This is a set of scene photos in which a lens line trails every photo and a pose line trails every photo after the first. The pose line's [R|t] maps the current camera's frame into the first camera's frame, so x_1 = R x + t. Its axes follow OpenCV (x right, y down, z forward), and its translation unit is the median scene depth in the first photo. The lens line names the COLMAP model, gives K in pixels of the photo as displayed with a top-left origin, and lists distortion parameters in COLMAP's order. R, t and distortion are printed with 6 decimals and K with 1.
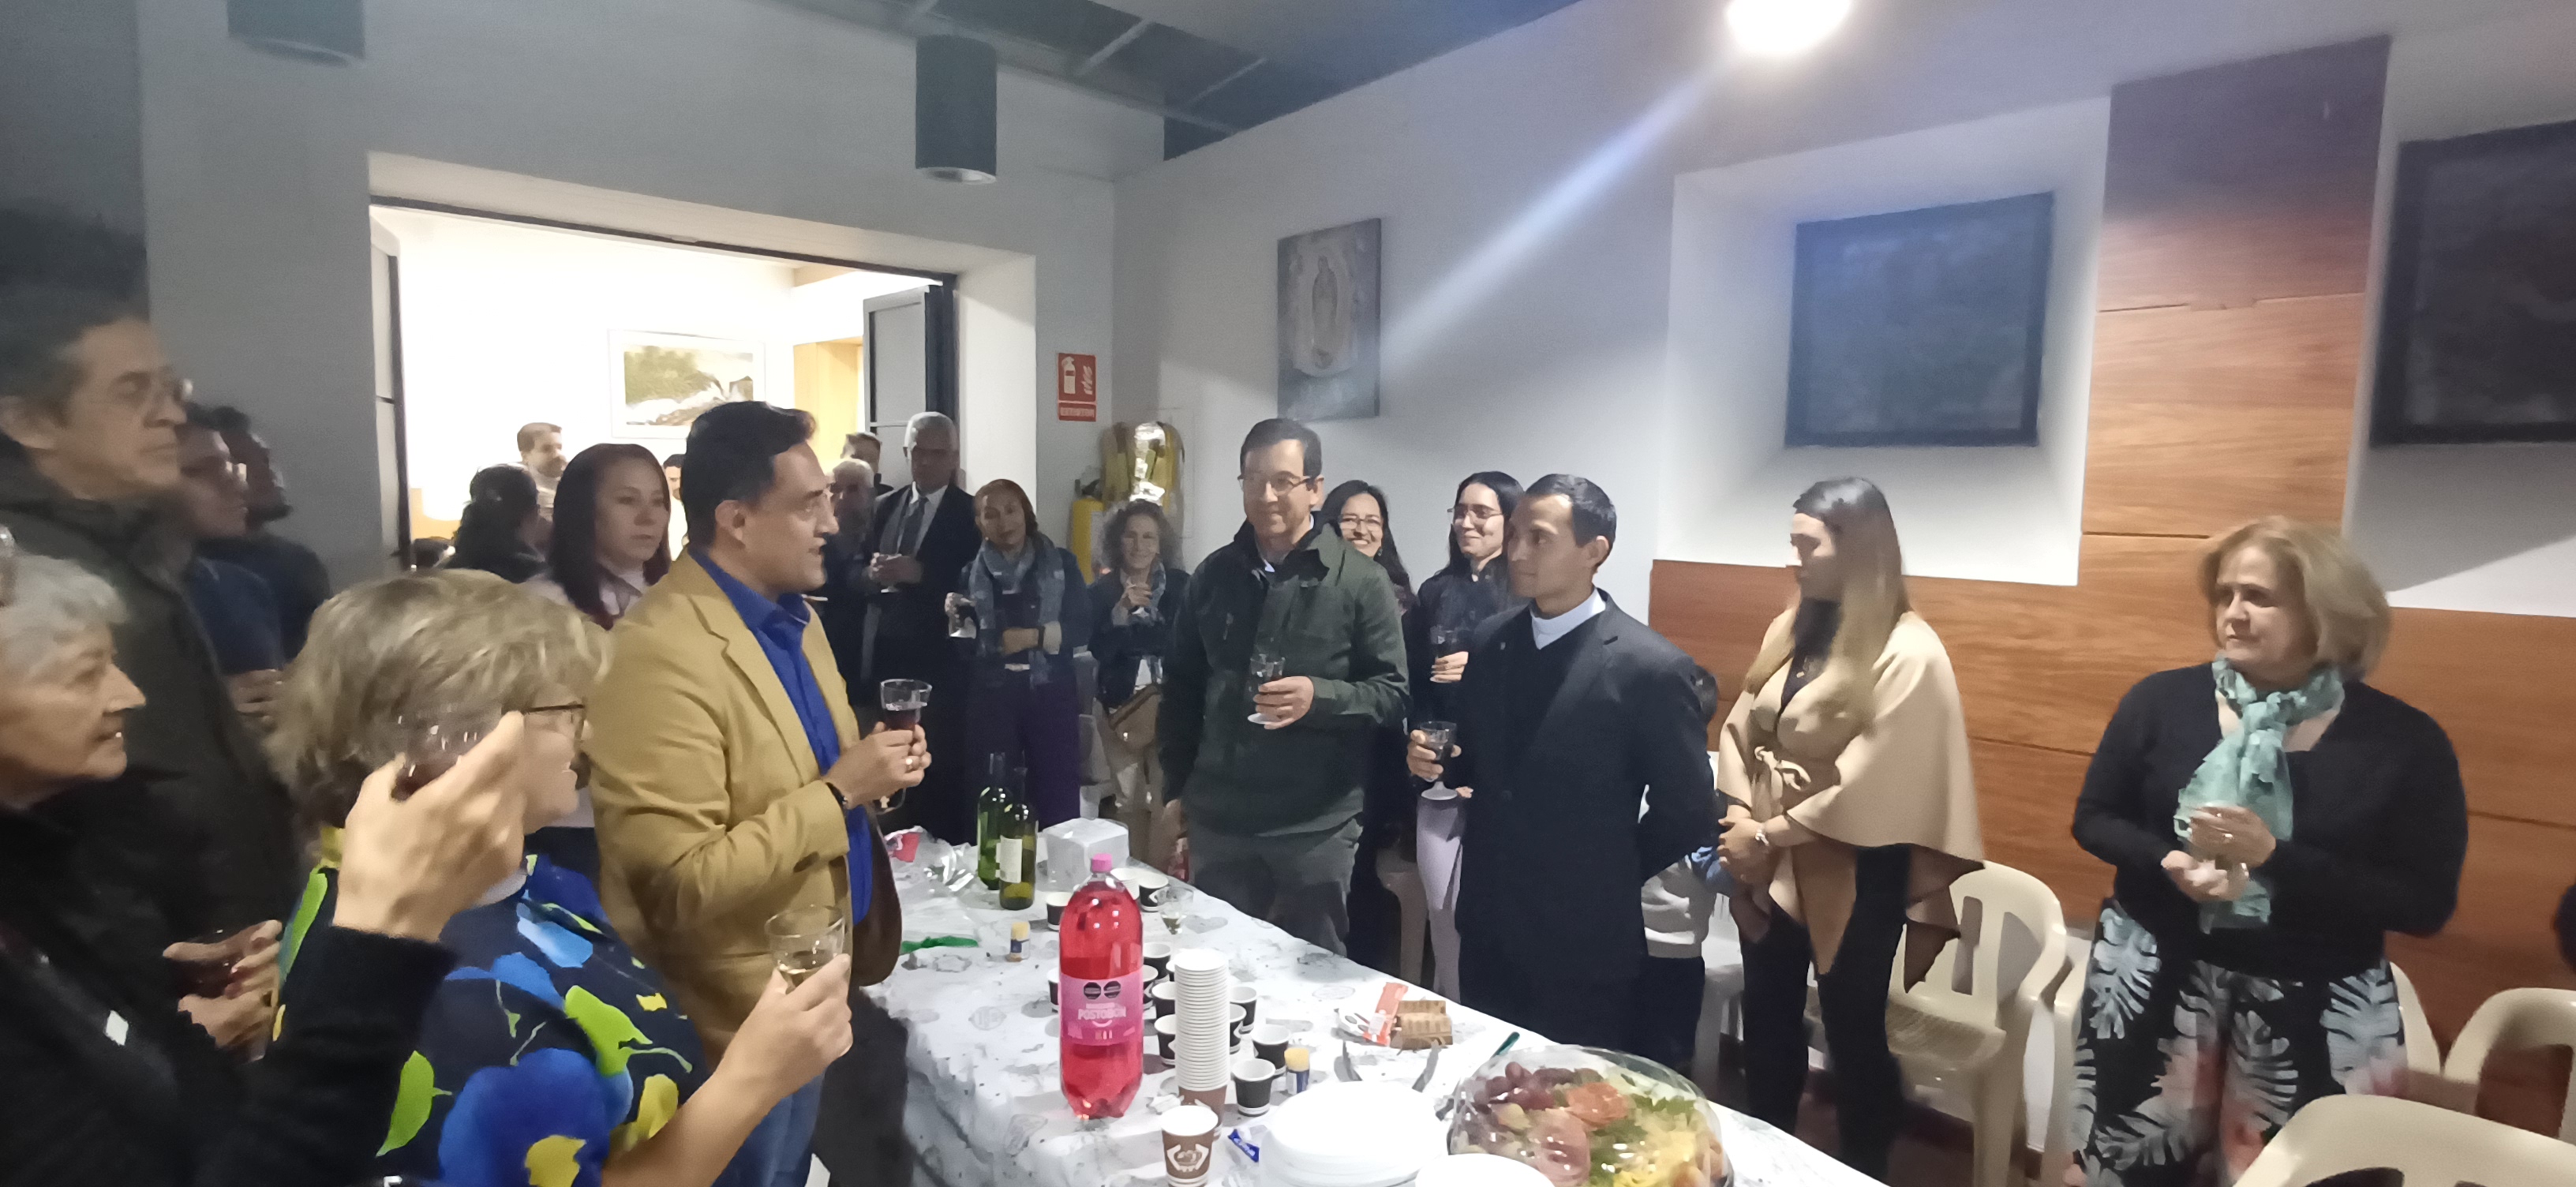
lens RADIAL K [[1187.5, 0, 1289.5], [0, 1187.5, 566.7], [0, 0, 1]] dist [0.002331, 0.000297]
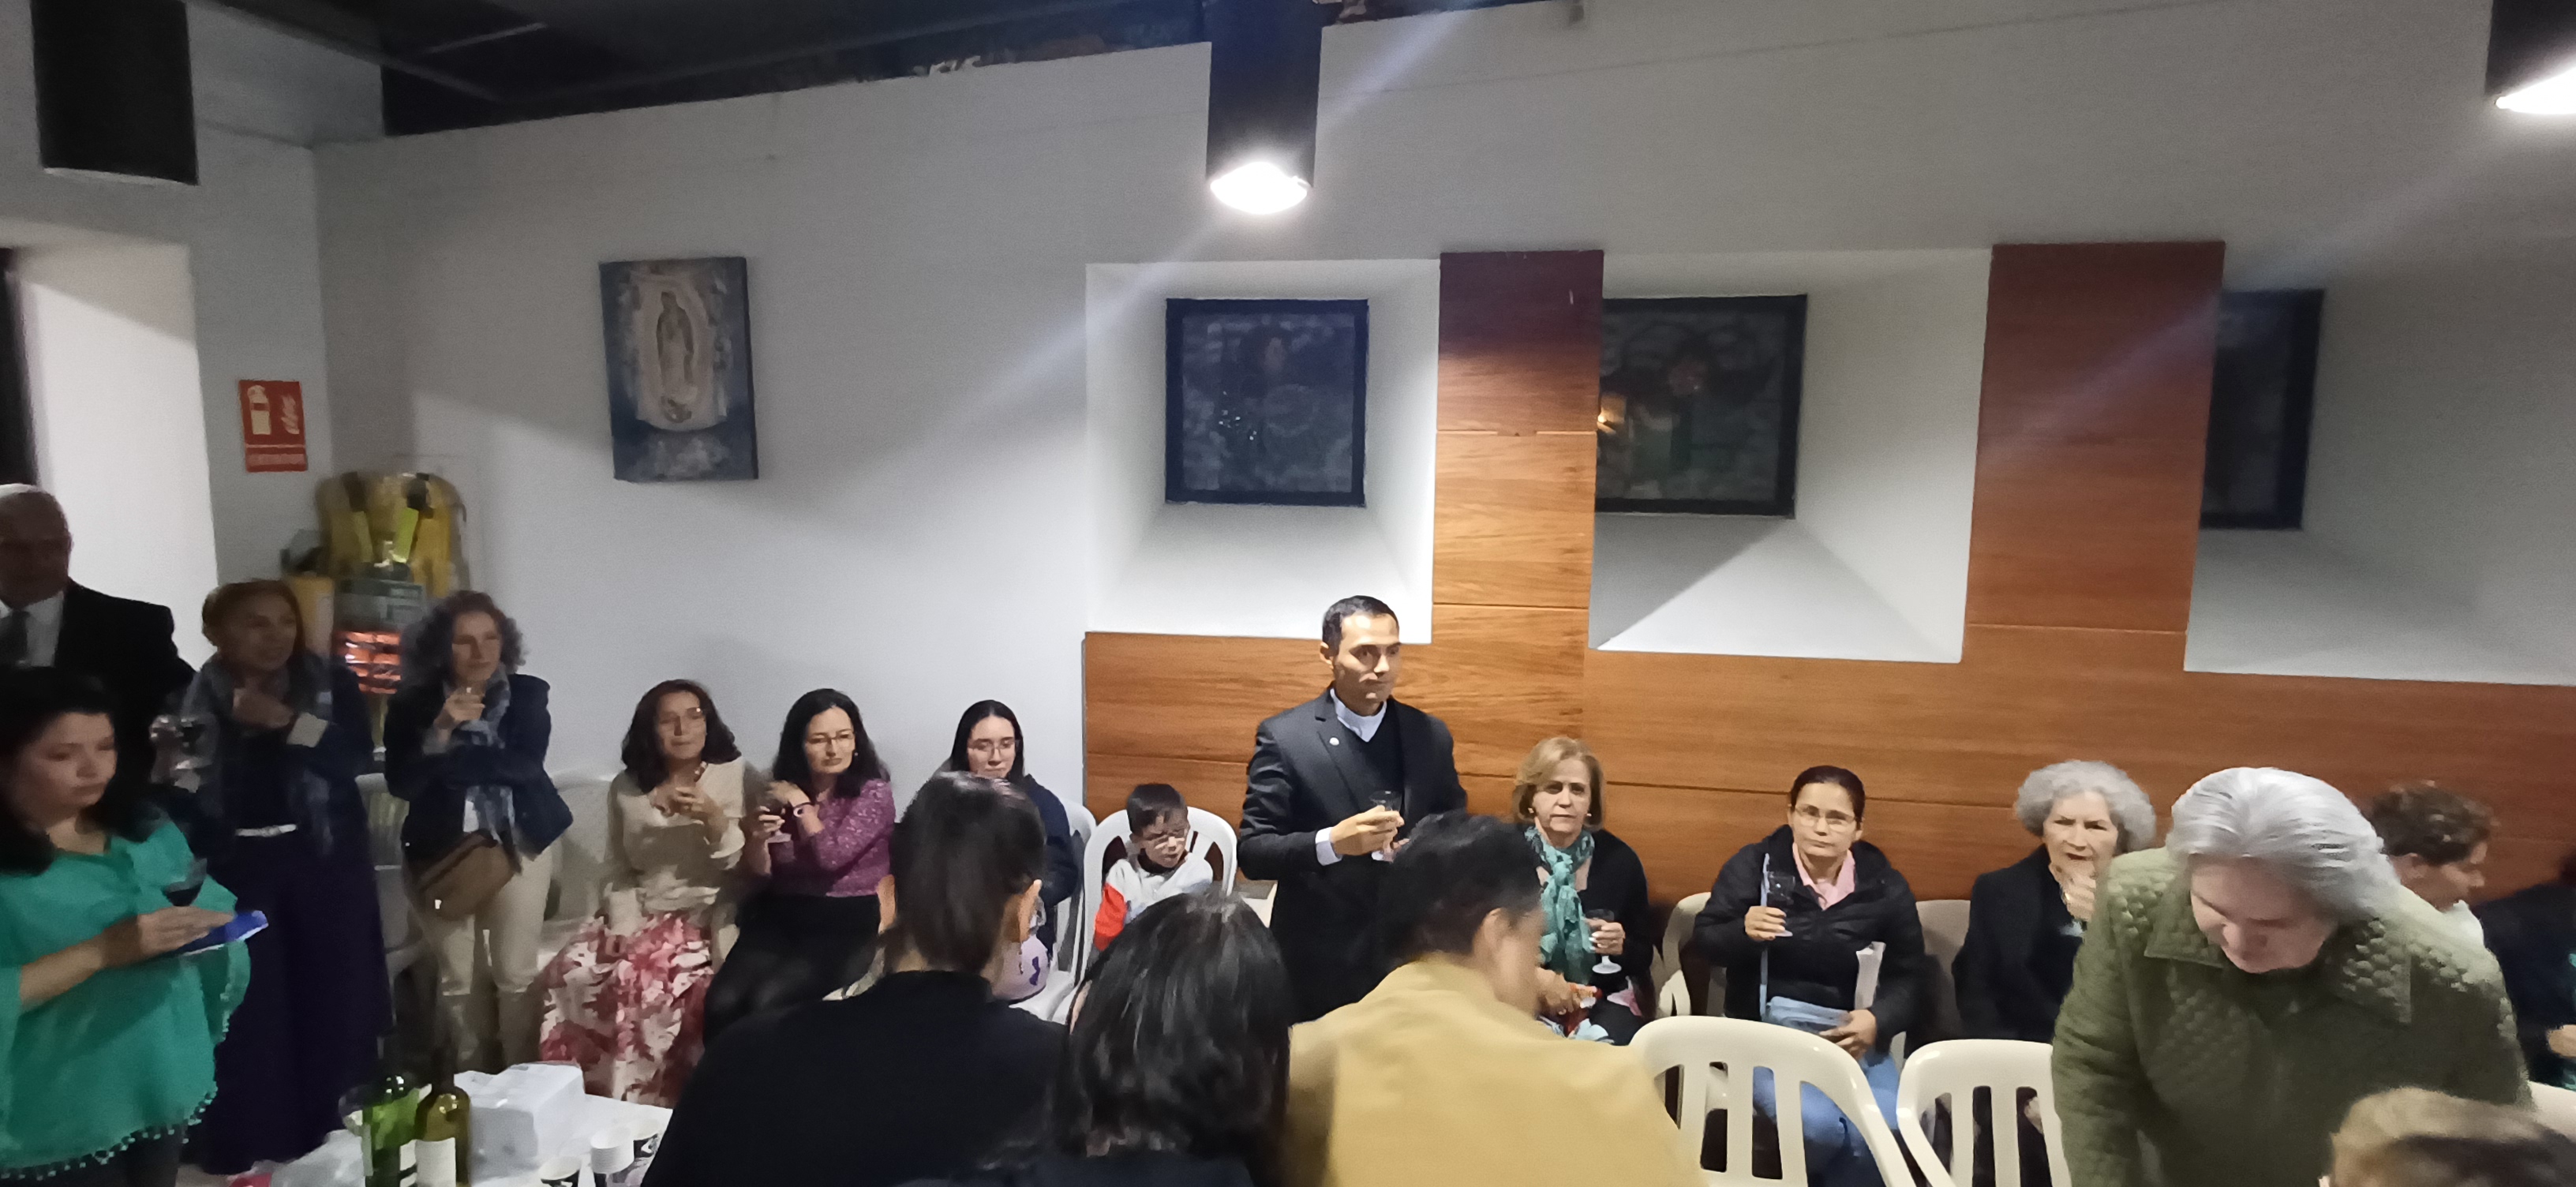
lens RADIAL K [[1187.5, 0, 1299.5], [0, 1187.5, 568.9], [0, 0, 1]] dist [0.002331, 0.000297]
pose [[0.813758, -0.068614, 0.577139, -0.111292], [0.046250, 0.997503, 0.053378, -0.086742], [-0.579360, -0.016744, 0.814899, 0.030837]]
